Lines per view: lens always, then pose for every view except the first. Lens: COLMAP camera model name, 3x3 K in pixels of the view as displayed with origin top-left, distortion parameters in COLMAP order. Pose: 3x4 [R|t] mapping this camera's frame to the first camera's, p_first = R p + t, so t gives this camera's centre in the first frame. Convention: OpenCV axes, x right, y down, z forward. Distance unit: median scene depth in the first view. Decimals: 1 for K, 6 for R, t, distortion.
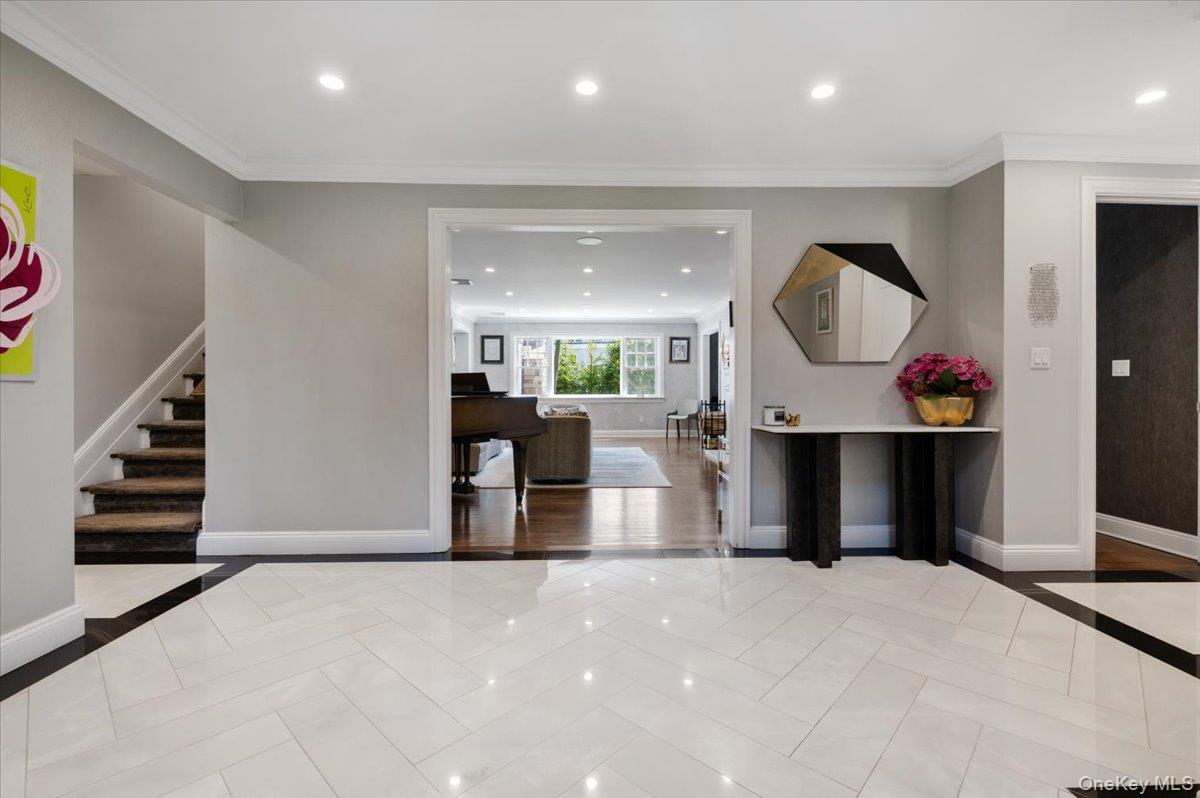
lens RADIAL K [[514.6, 0, 603.2], [0, 514.6, 388.6], [0, 0, 1]] dist [0.009847, -0.001064]
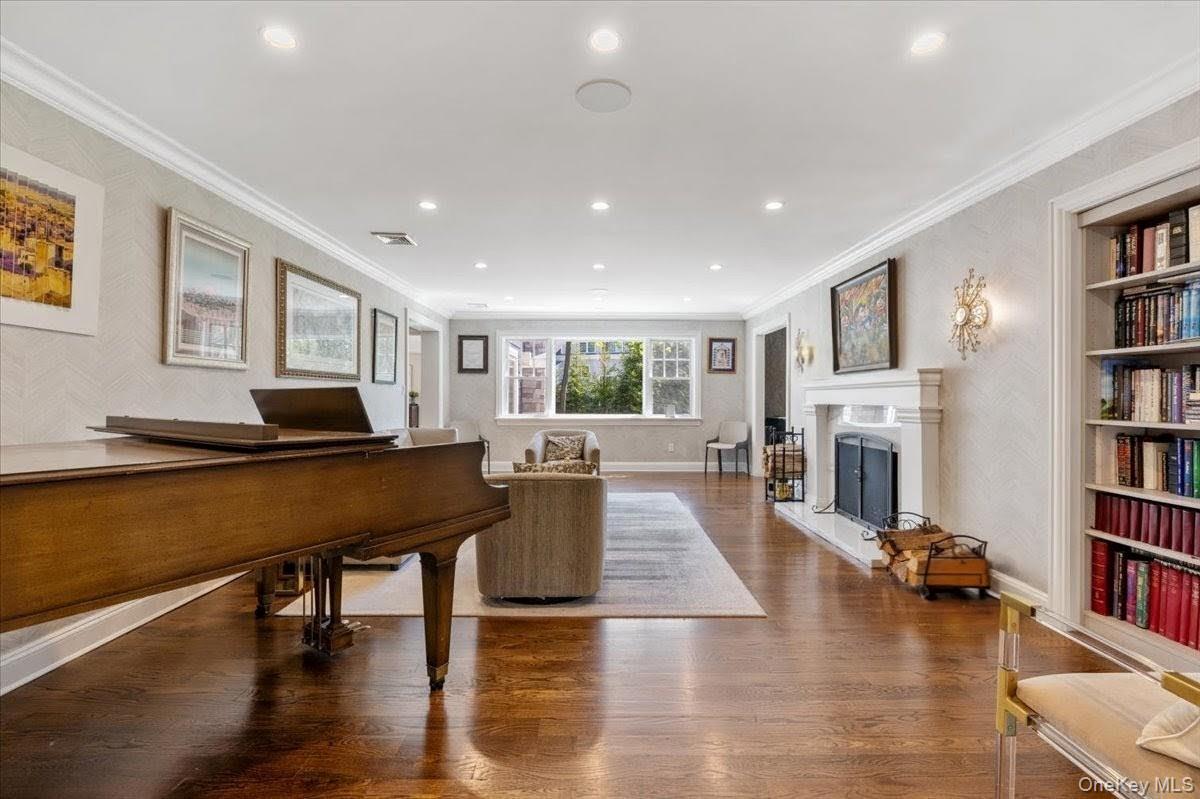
lens RADIAL K [[514.6, 0, 602.8], [0, 514.6, 400.8], [0, 0, 1]] dist [0.009847, -0.001064]
pose [[0.999670, 0.004409, -0.025296, -0.006392], [-0.004377, 0.999990, 0.001299, -0.009225], [0.025302, -0.001188, 0.999679, 0.248806]]
